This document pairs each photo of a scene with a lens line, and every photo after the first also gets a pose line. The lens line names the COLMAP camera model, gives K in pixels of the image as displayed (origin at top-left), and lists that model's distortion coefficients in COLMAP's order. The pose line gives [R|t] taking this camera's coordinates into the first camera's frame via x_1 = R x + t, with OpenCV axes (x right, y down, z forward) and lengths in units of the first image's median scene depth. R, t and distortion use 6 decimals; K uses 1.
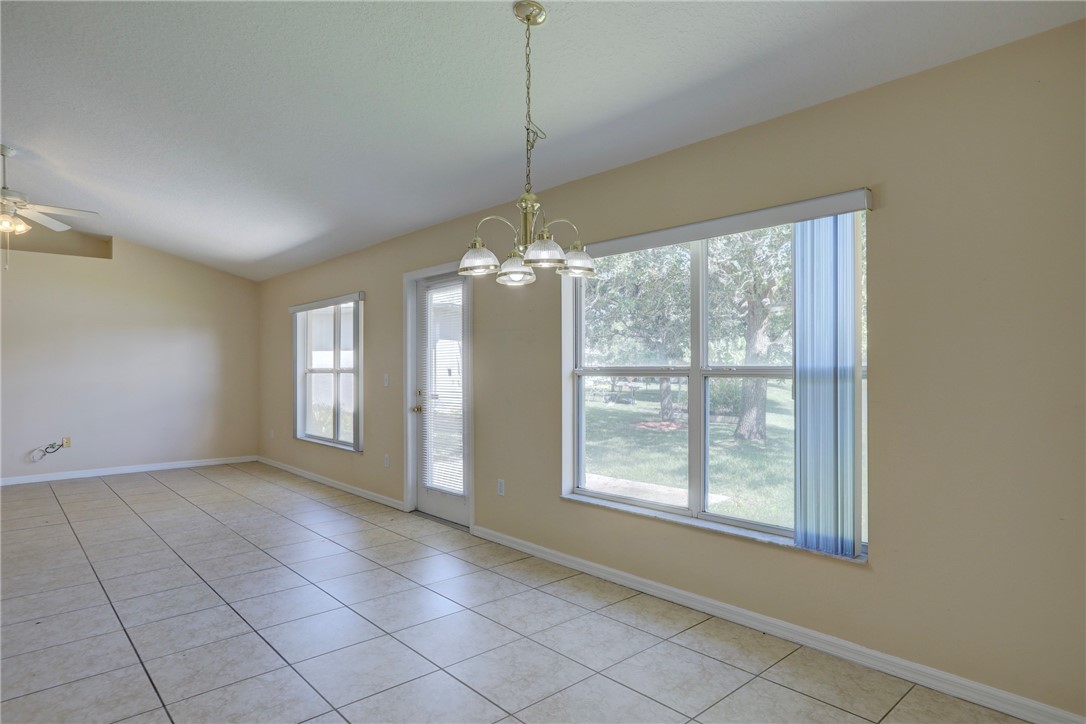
lens RADIAL K [[624.2, 0, 538.5], [0, 624.2, 364.6], [0, 0, 1]] dist [0.004924, 0.002580]
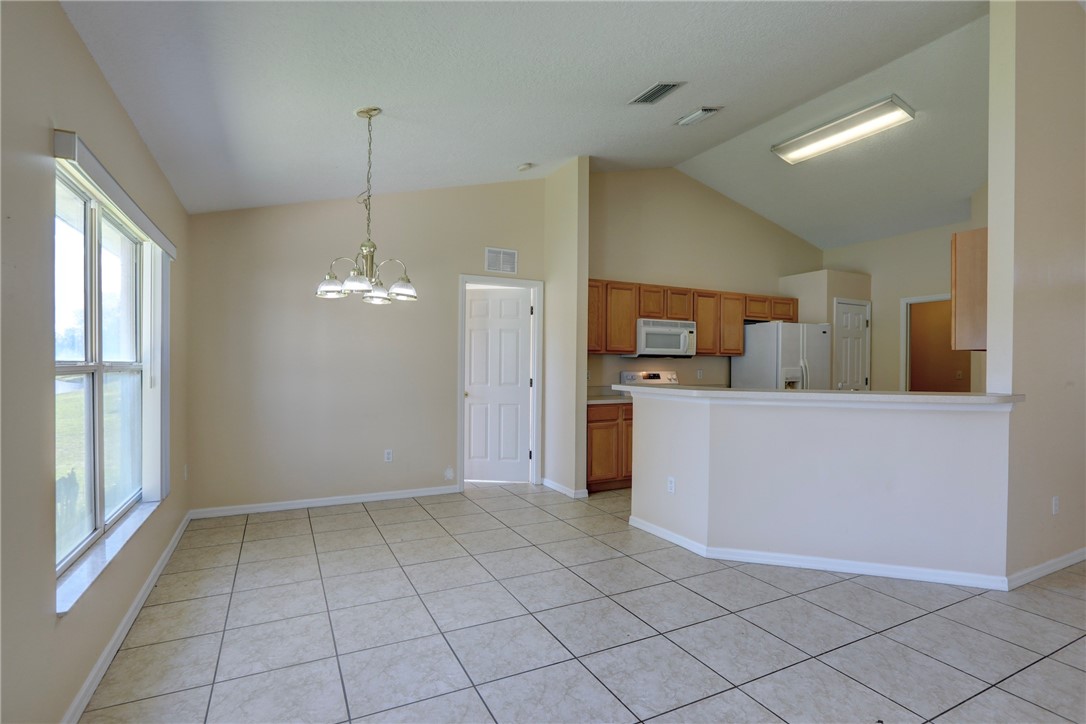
lens RADIAL K [[525.6, 0, 544.7], [0, 525.6, 372.4], [0, 0, 1]] dist [-0.041426, 0.002367]
pose [[-0.967013, -0.005345, 0.254670, -0.611378], [-0.004492, 0.999982, 0.003931, 0.014205], [-0.254686, 0.002658, -0.967020, 1.770596]]
